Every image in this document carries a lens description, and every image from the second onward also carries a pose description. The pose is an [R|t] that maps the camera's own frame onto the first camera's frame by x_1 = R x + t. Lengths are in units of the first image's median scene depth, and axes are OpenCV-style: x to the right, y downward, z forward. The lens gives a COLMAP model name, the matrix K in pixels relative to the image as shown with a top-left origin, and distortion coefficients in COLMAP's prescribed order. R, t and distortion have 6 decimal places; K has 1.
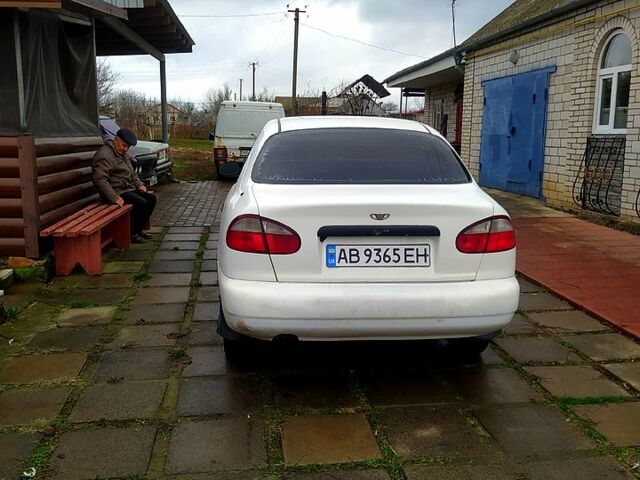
lens RADIAL K [[637.1, 0, 318.3], [0, 637.1, 236.8], [0, 0, 1]] dist [0.047624, 0.000000]
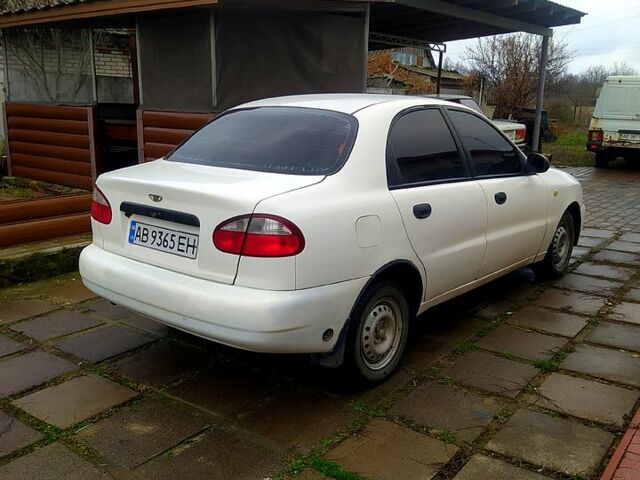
lens RADIAL K [[637.1, 0, 324.2], [0, 637.1, 233.4], [0, 0, 1]] dist [0.047624, 0.000000]
pose [[0.717877, 0.143879, -0.681140, 0.903510], [-0.126429, 0.989085, 0.075678, -0.081031], [0.684594, 0.031789, 0.728231, 0.448788]]
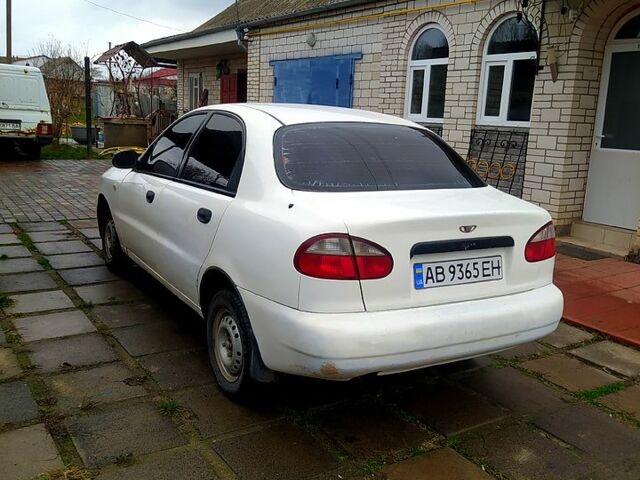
lens RADIAL K [[637.1, 0, 318.9], [0, 637.1, 242.7], [0, 0, 1]] dist [0.047624, 0.000000]
pose [[0.901416, -0.054182, 0.429551, -0.457311], [0.032323, 0.997791, 0.058029, -0.068143], [-0.431747, -0.038424, 0.901176, 0.266384]]
